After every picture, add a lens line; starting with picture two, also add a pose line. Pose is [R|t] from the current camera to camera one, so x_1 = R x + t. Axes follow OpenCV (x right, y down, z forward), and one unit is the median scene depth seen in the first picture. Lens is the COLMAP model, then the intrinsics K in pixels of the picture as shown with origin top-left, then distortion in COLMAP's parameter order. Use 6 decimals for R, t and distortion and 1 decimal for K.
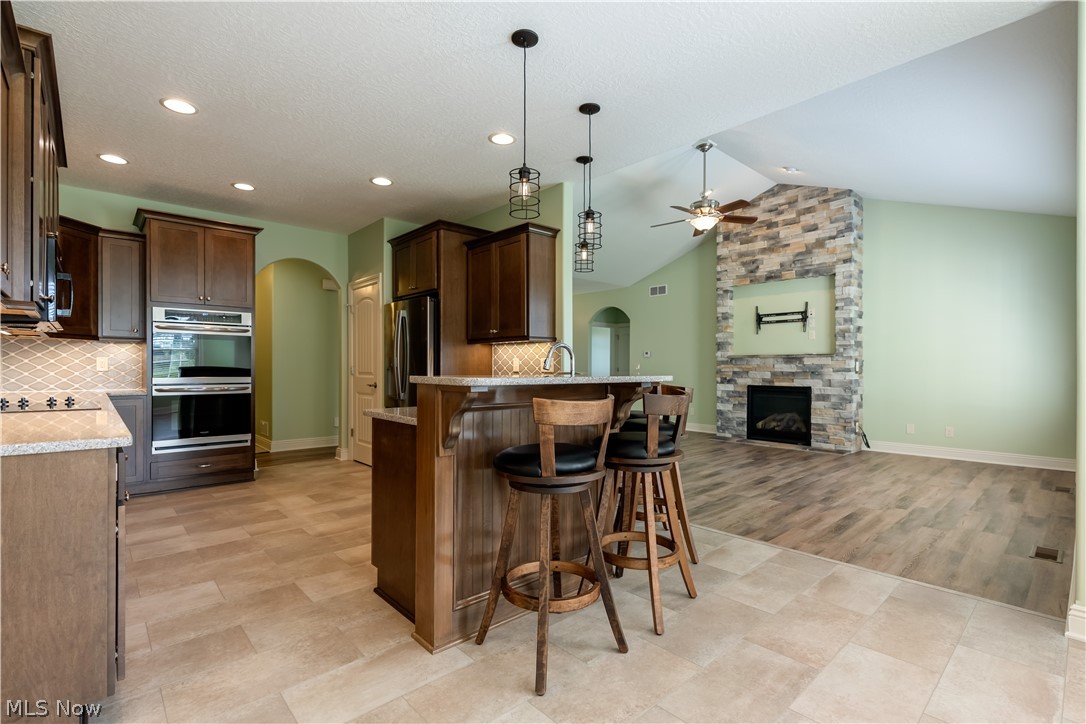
lens RADIAL K [[496.8, 0, 552.4], [0, 496.8, 363.8], [0, 0, 1]] dist [0.001366, 0.001071]
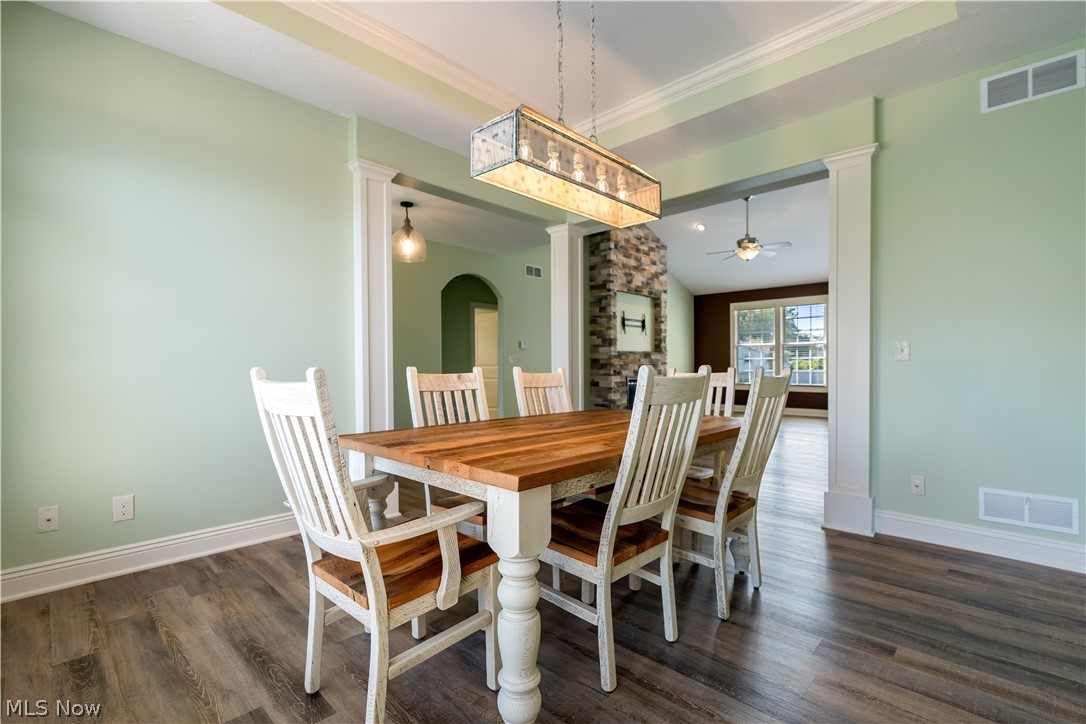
lens RADIAL K [[496.8, 0, 541.6], [0, 496.8, 365.2], [0, 0, 1]] dist [0.001366, 0.001071]
pose [[-0.048197, -0.002441, 0.998835, -0.823021], [-0.007868, 0.999967, 0.002064, 0.016276], [-0.998807, -0.007759, -0.048215, 1.305324]]
